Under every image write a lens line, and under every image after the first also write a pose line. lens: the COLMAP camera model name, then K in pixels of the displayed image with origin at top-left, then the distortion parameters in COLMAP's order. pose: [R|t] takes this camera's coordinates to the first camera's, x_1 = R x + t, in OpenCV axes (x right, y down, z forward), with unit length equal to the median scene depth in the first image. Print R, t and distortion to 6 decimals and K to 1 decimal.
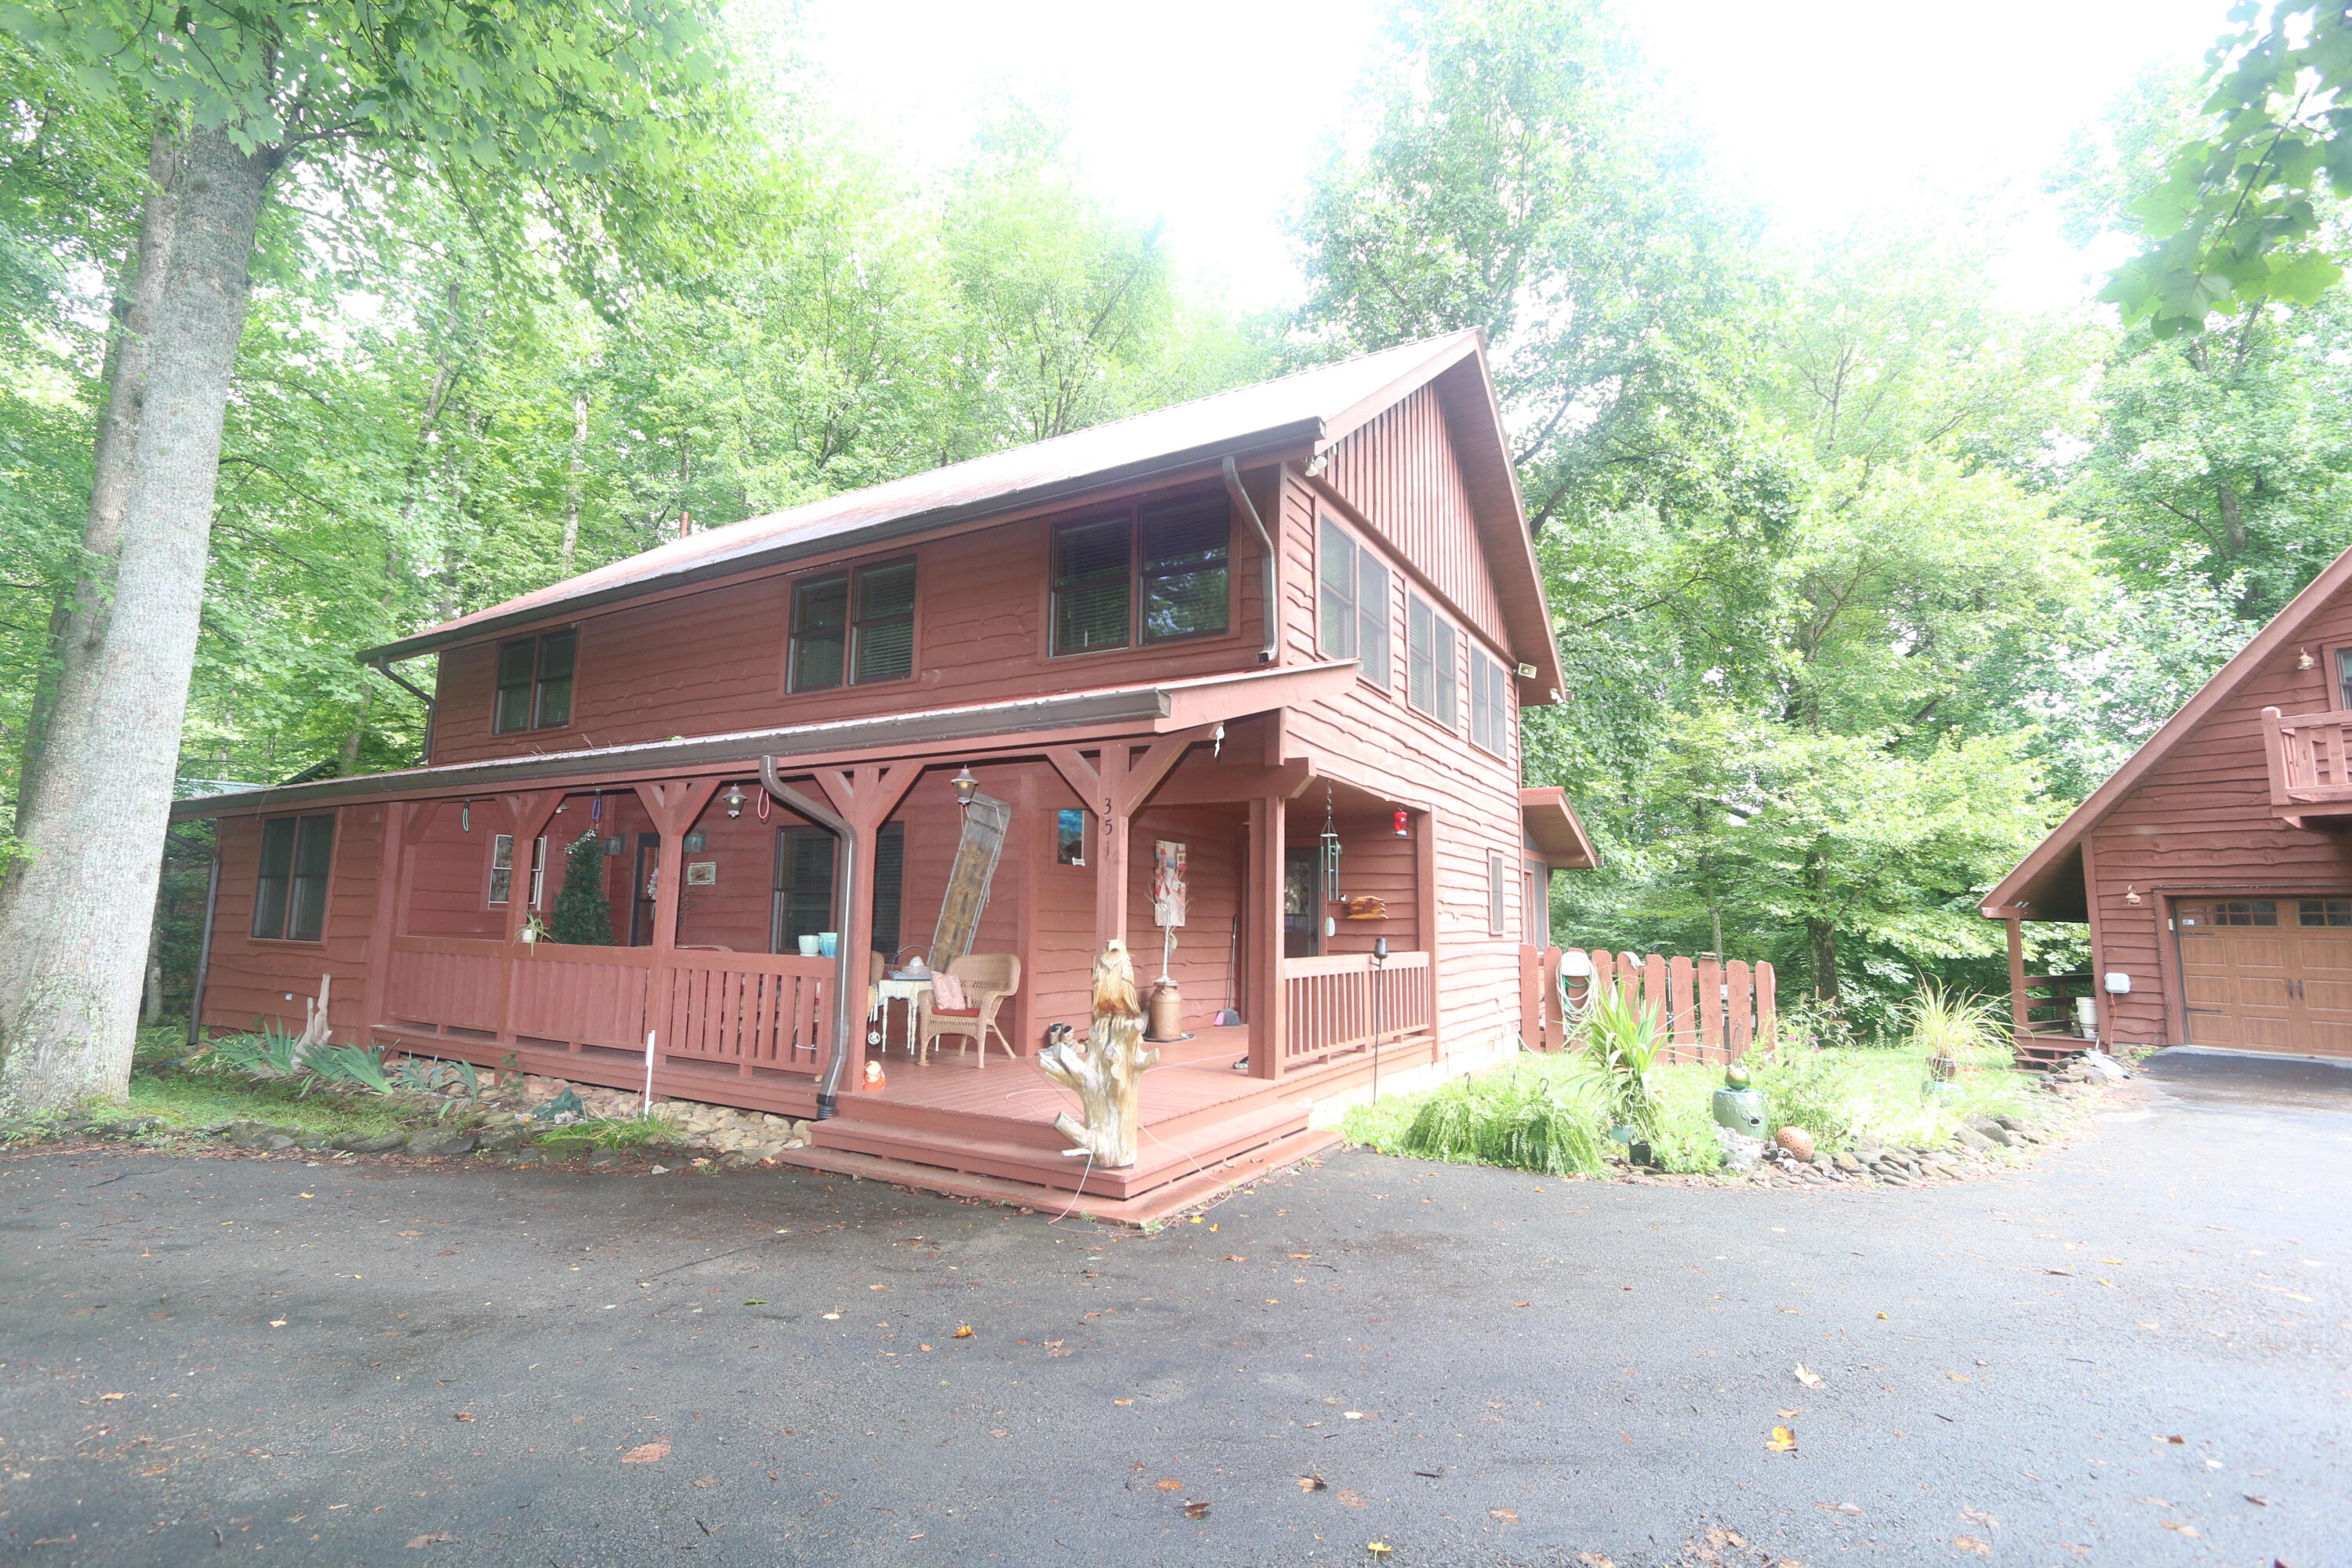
lens RADIAL K [[1074.8, 0, 1154.1], [0, 1074.8, 773.9], [0, 0, 1]] dist [-0.024730, 0.006356]
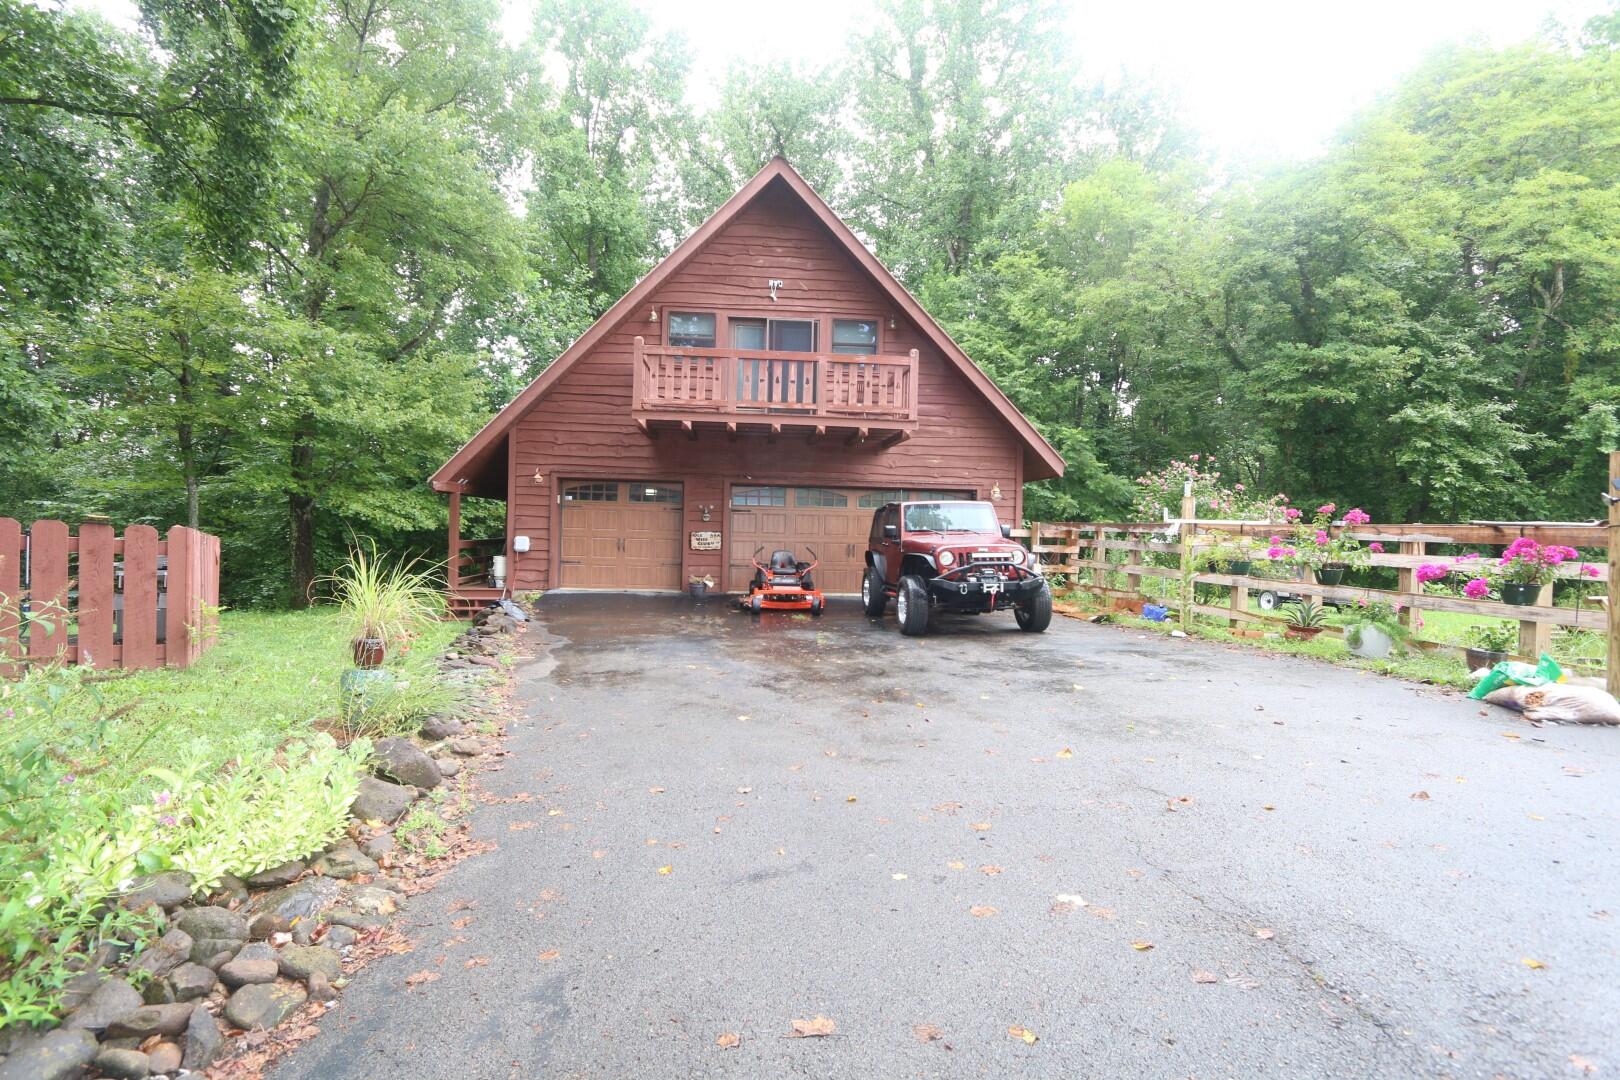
lens RADIAL K [[757.7, 0, 810.0], [0, 757.7, 540.0], [0, 0, 1]] dist [-0.026578, -0.000007]
pose [[0.434388, -0.024046, 0.900405, 0.348786], [-0.136893, 0.986269, 0.092381, 0.088665], [-0.890263, -0.163388, 0.425131, 0.437888]]
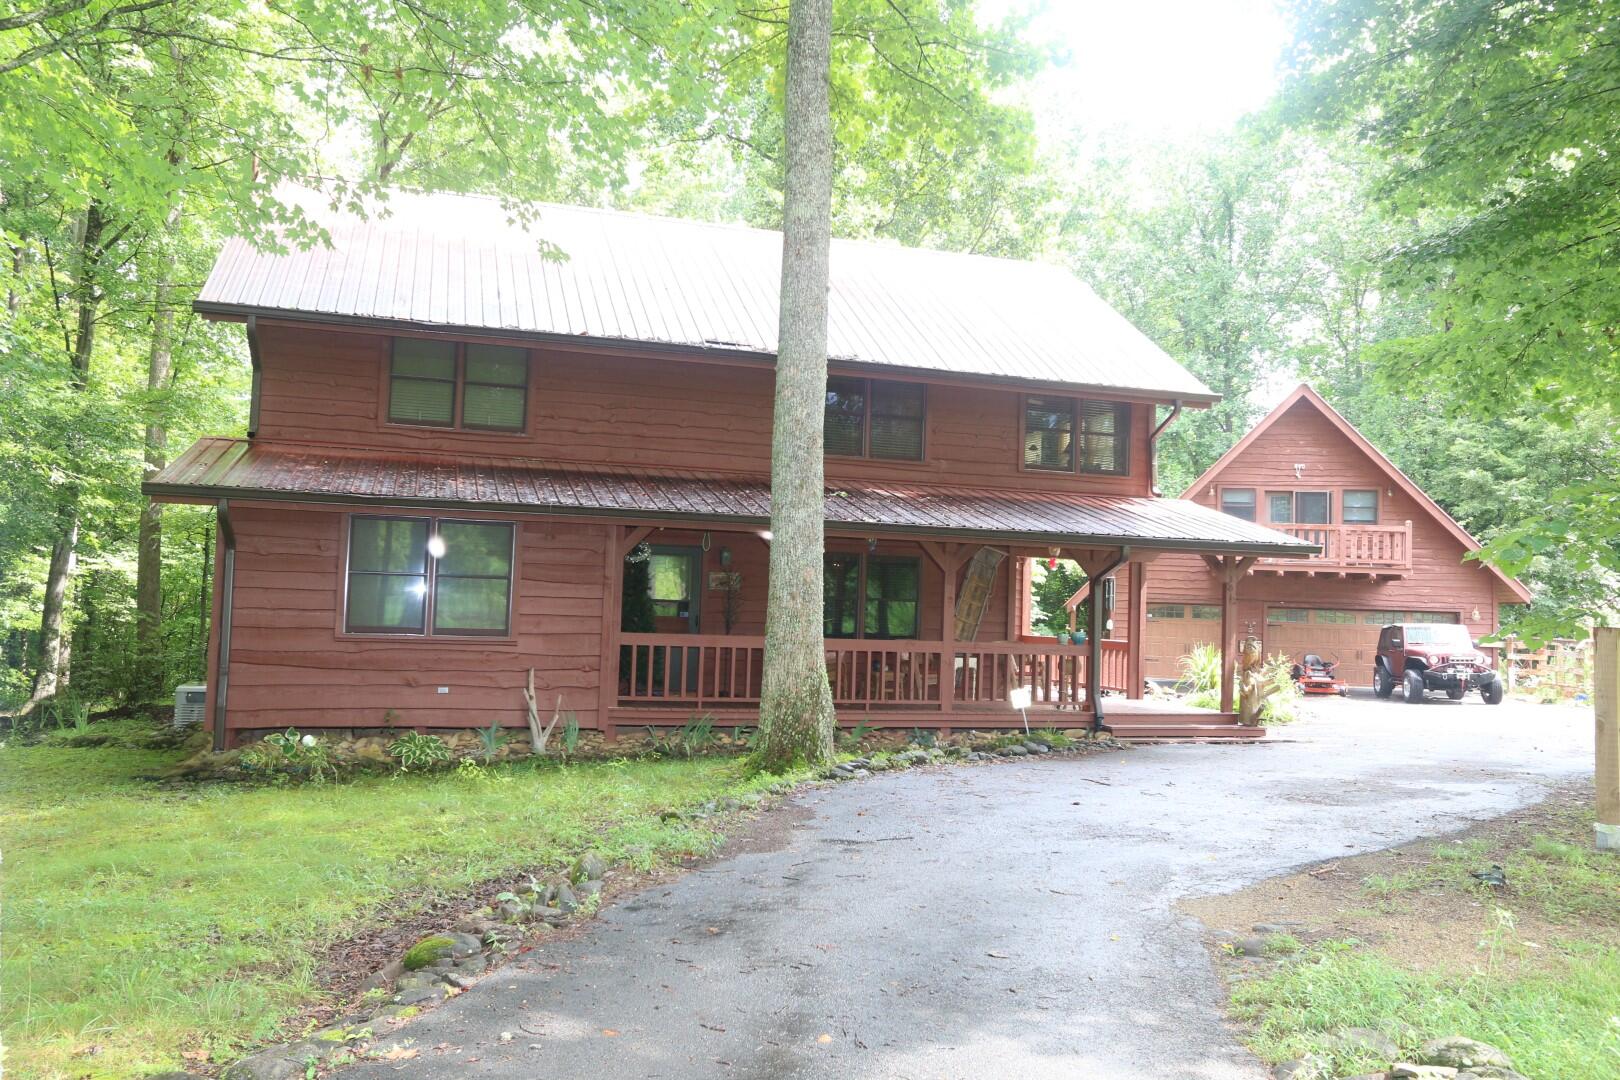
lens RADIAL K [[1244.6, 0, 800.9], [0, 1244.6, 540.0], [0, 0, 1]] dist [-0.002879, 0.010292]
pose [[0.682753, 0.043955, 0.729326, -1.645961], [-0.118894, 0.991568, 0.051542, -0.057928], [-0.720911, -0.121903, 0.682222, -0.136011]]
